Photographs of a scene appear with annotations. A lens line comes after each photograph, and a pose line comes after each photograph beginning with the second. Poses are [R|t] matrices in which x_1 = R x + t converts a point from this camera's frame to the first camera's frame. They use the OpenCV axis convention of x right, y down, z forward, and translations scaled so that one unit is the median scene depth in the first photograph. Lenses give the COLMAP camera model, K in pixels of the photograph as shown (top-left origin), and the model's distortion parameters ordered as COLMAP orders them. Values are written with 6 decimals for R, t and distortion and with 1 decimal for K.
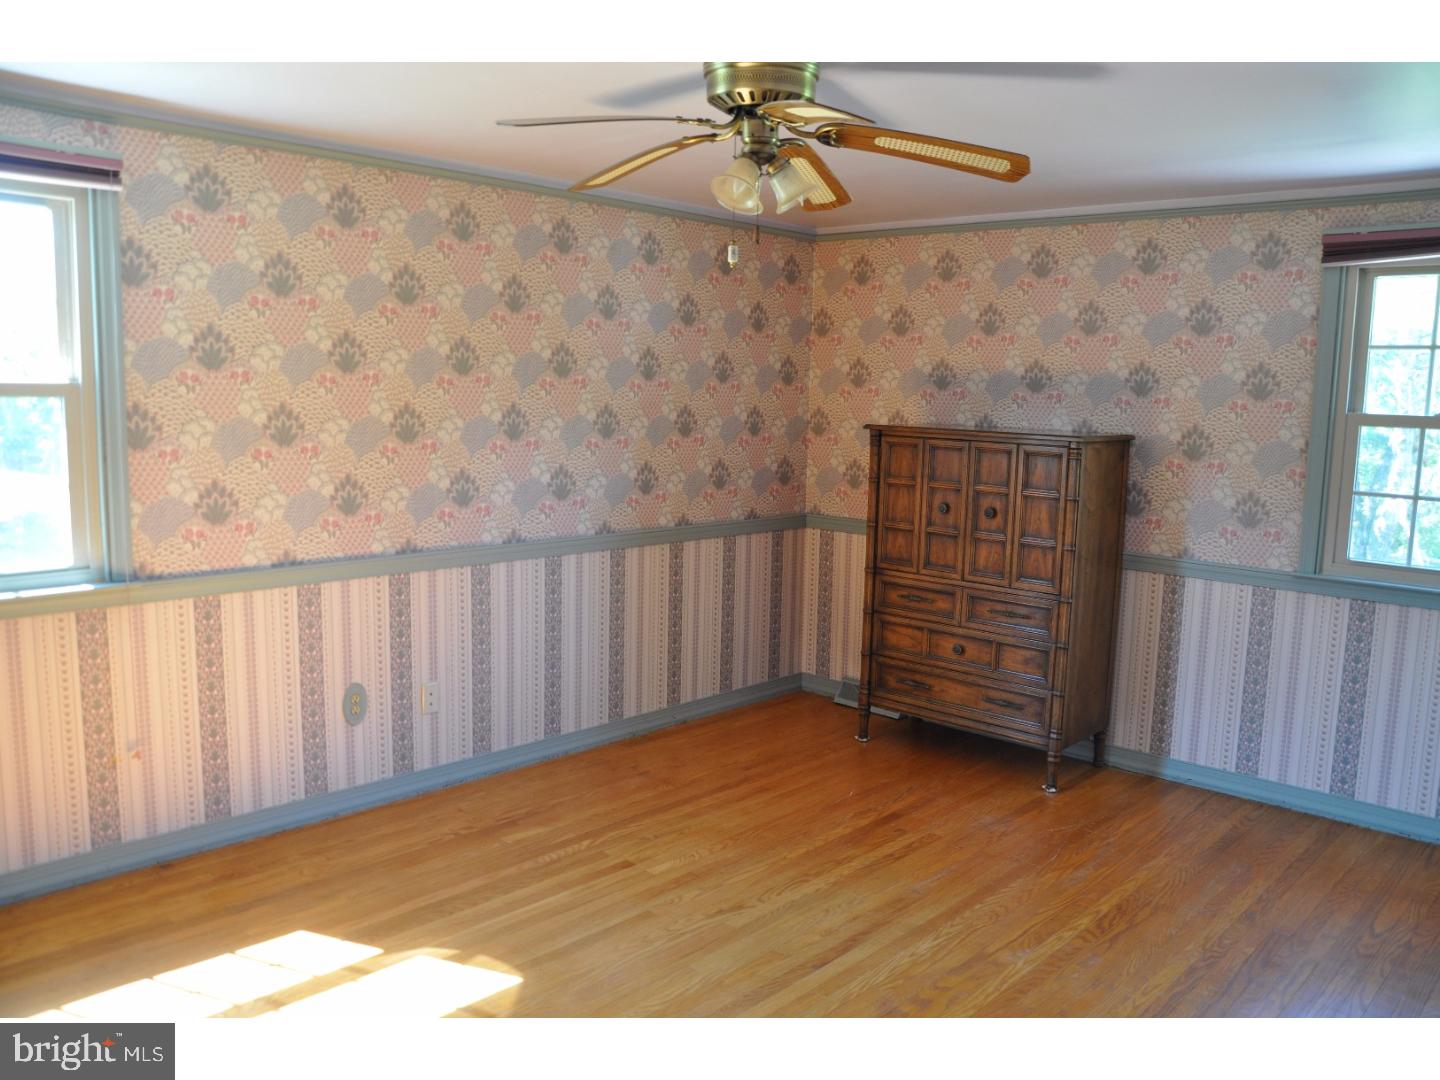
lens RADIAL K [[1135.3, 0, 722.0], [0, 1135.3, 540.7], [0, 0, 1]] dist [-0.089763, 0.001538]
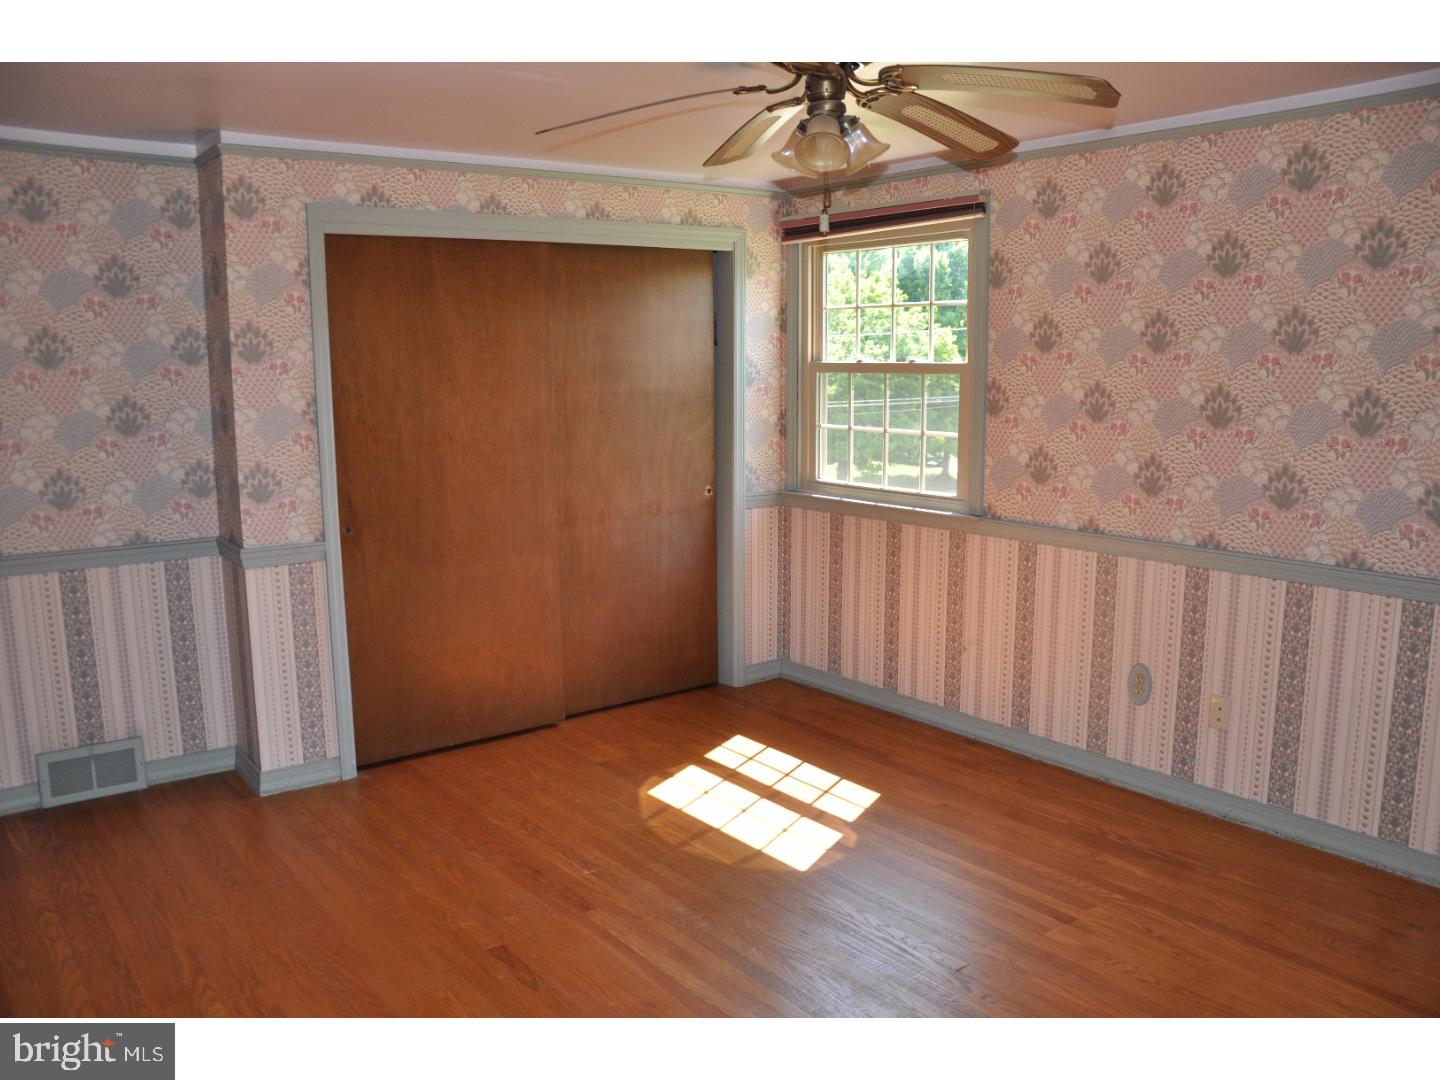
lens RADIAL K [[1135.3, 0, 723.5], [0, 1135.3, 541.4], [0, 0, 1]] dist [-0.089763, 0.001538]
pose [[-0.147077, 0.132367, -0.980228, 0.722735], [-0.133489, 0.979283, 0.152269, -0.085531], [0.980076, 0.153245, -0.126360, 0.777642]]
